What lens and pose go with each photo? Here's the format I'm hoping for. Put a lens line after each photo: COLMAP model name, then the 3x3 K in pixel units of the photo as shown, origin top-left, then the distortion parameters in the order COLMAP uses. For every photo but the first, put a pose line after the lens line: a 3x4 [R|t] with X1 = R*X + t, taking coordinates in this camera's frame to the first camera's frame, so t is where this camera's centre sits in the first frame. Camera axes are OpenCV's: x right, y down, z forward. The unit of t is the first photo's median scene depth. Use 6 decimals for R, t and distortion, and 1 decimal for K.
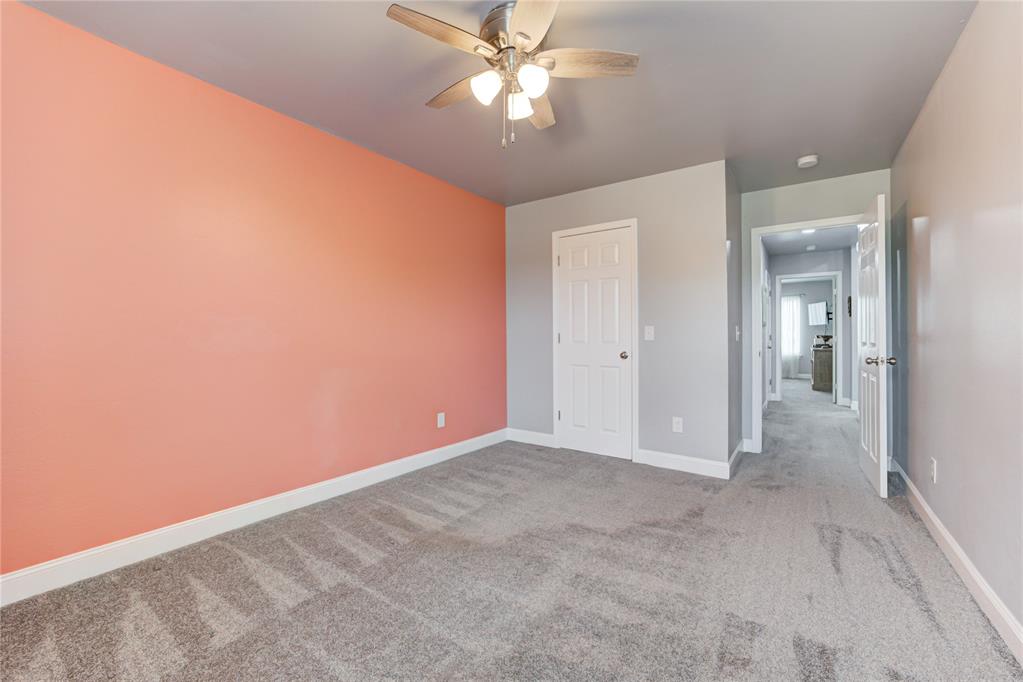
lens RADIAL K [[415.2, 0, 511.5], [0, 415.2, 341.0], [0, 0, 1]] dist [-0.000432, -0.000154]
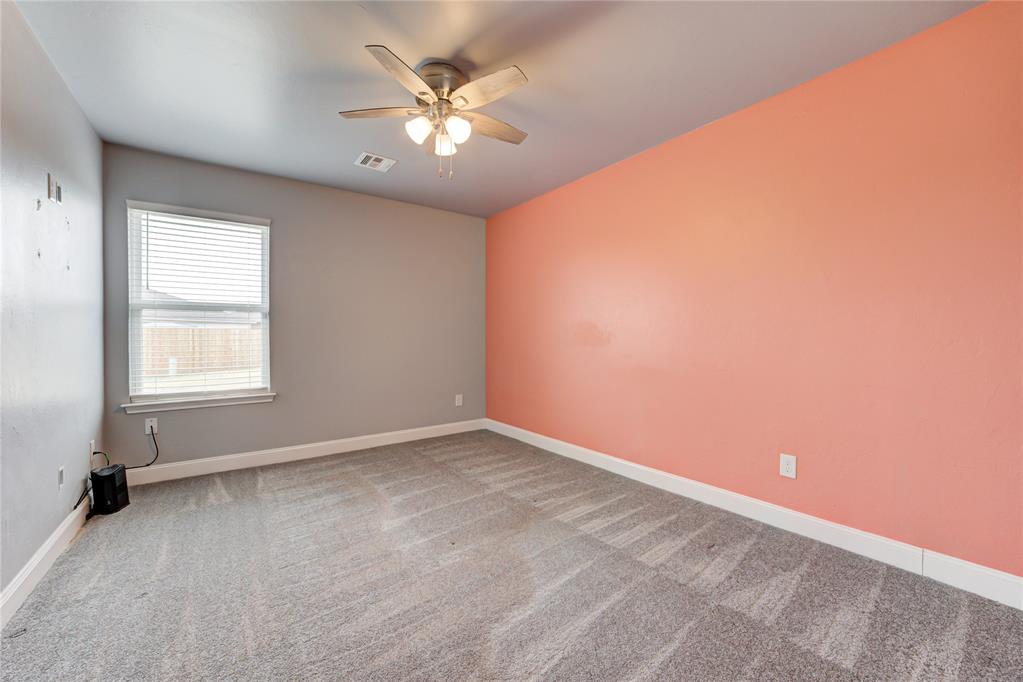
lens RADIAL K [[415.2, 0, 511.5], [0, 415.2, 341.0], [0, 0, 1]] dist [-0.000432, -0.000154]
pose [[-0.308585, 0.009902, -0.951145, 0.878505], [-0.009693, 0.999861, 0.013554, -0.001338], [0.951147, 0.013402, -0.308447, 1.272123]]
